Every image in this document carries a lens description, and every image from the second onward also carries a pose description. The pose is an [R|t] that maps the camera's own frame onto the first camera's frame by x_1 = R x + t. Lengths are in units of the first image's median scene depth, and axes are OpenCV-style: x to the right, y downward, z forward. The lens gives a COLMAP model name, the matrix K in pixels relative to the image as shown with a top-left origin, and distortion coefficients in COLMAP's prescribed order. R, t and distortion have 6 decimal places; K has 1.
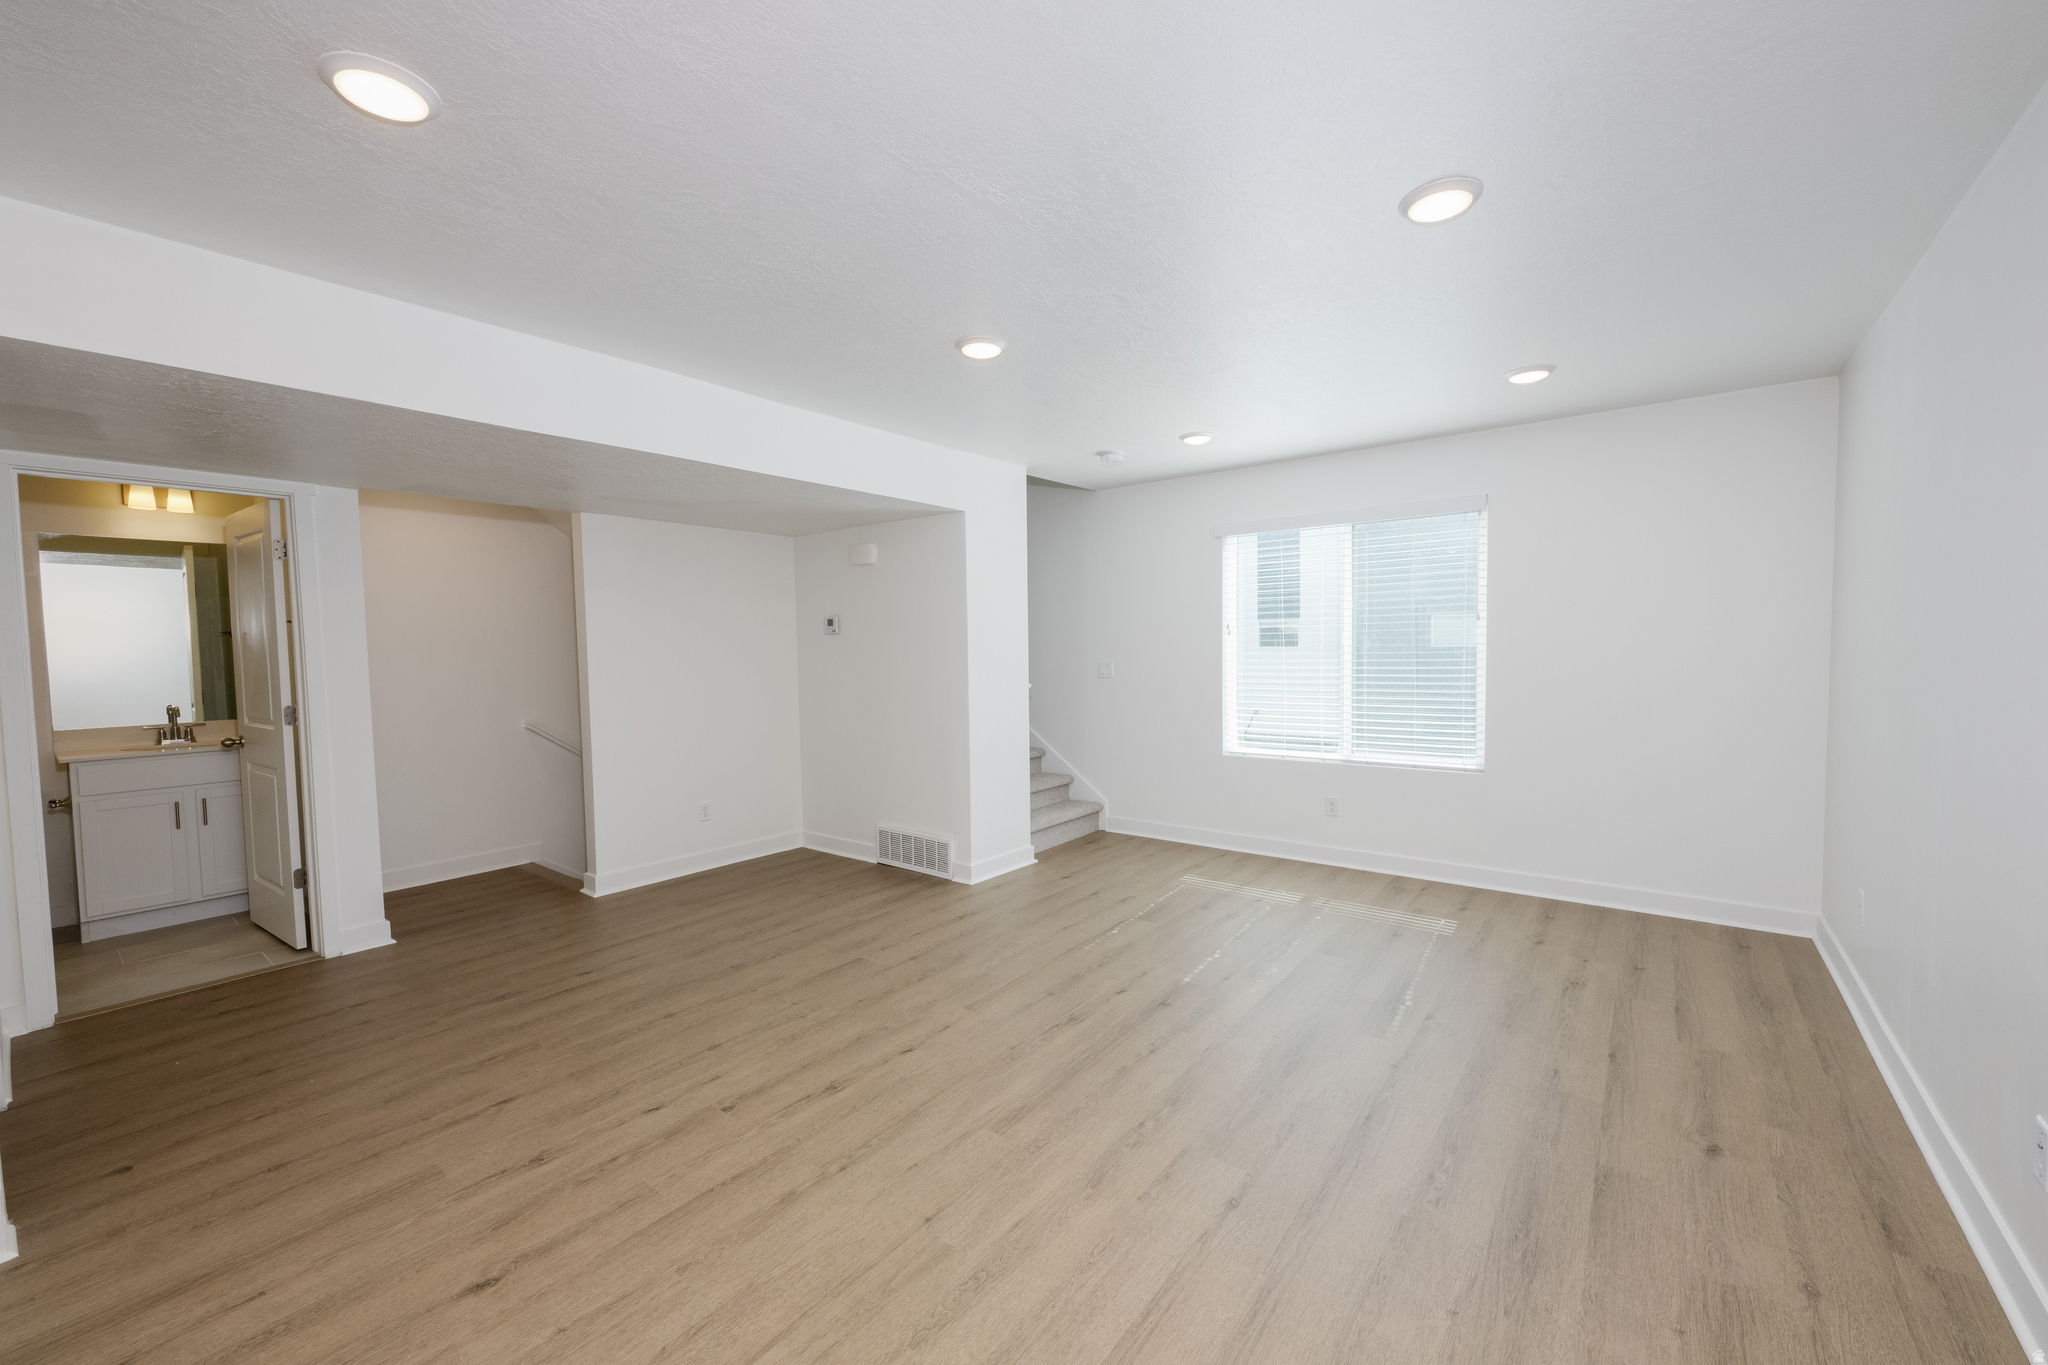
lens RADIAL K [[807.3, 0, 998.1], [0, 807.3, 686.0], [0, 0, 1]] dist [0.013288, -0.000086]
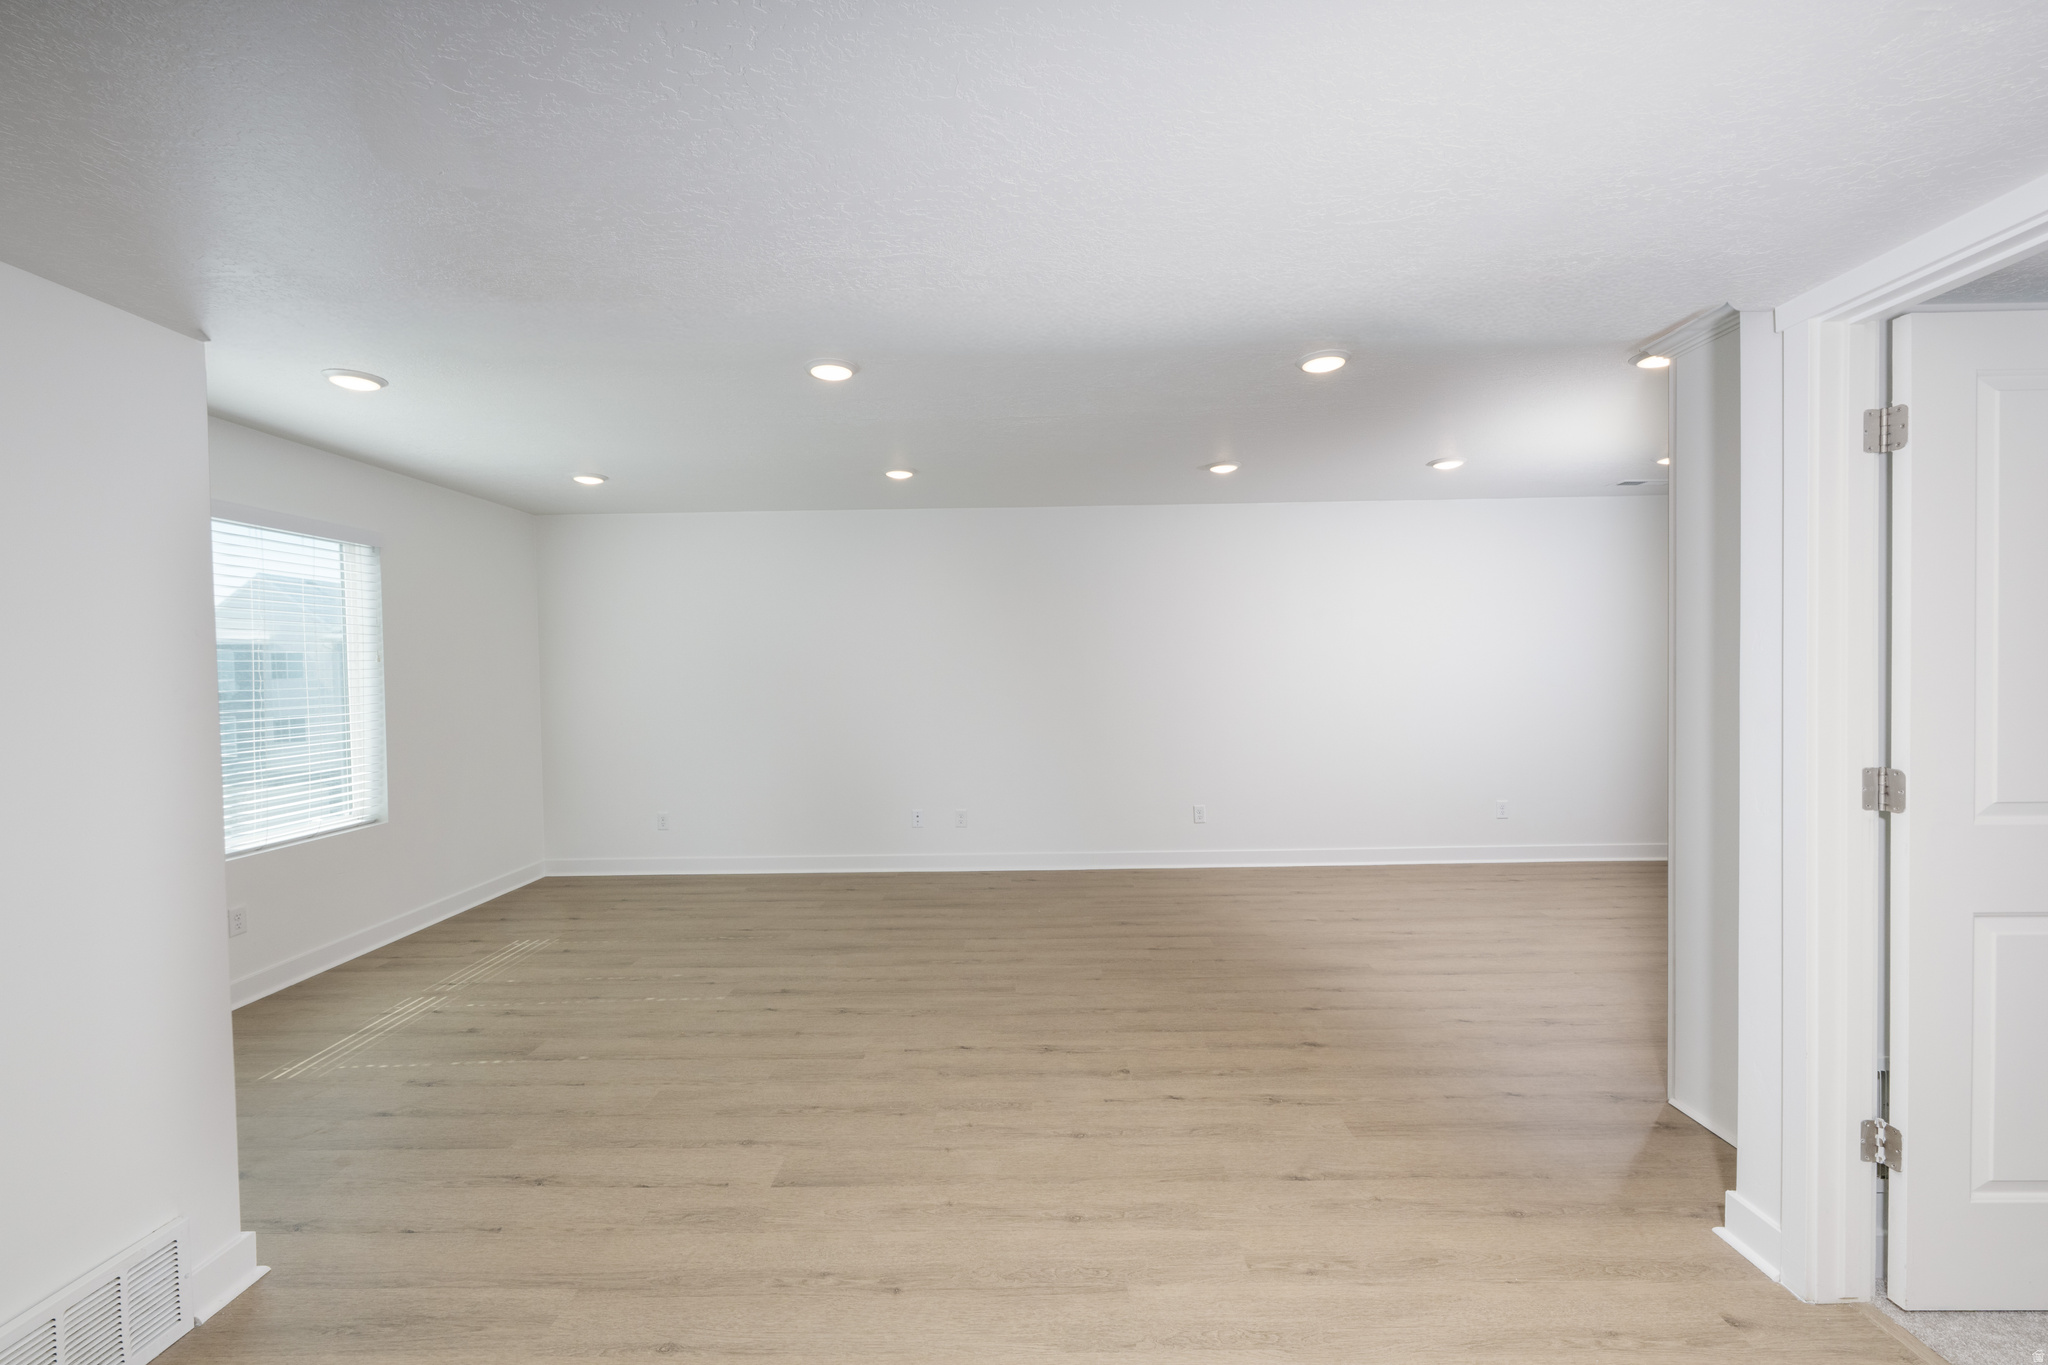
lens RADIAL K [[807.3, 0, 1029.0], [0, 807.3, 682.7], [0, 0, 1]] dist [0.013288, -0.000086]
pose [[-0.633289, 0.015391, 0.773762, -0.887440], [0.064636, 0.997361, 0.033063, -0.056926], [-0.771211, 0.070952, -0.632613, 1.391601]]
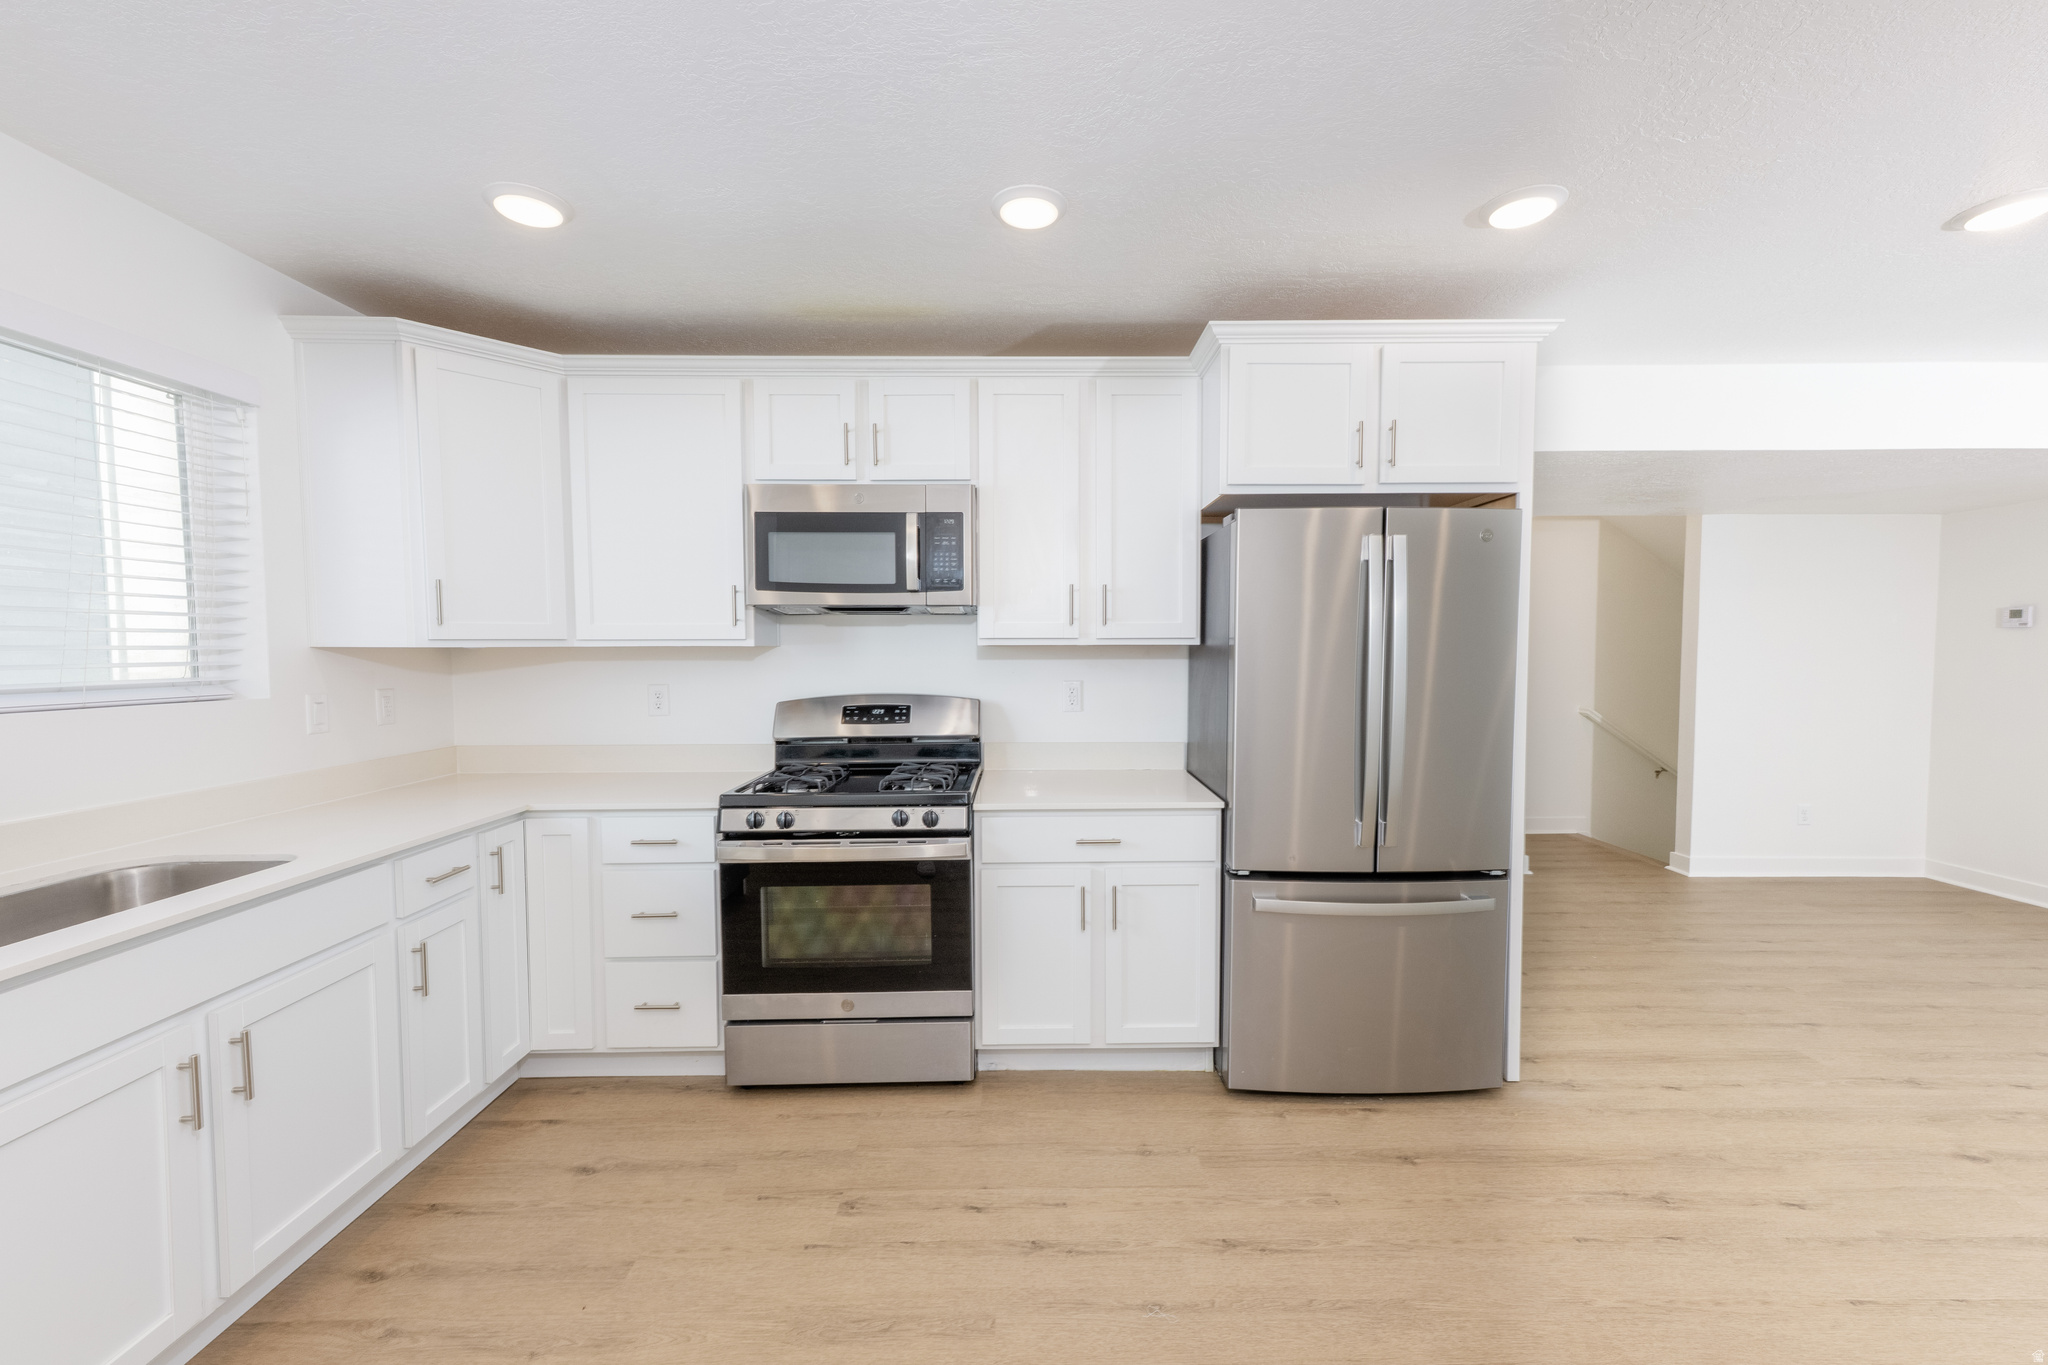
lens RADIAL K [[807.3, 0, 1041.9], [0, 807.3, 662.5], [0, 0, 1]] dist [0.013288, -0.000086]
pose [[0.644930, 0.023944, -0.763866, -0.343191], [-0.041800, 0.999118, -0.003974, 0.027919], [0.763098, 0.034492, 0.645362, -0.513231]]
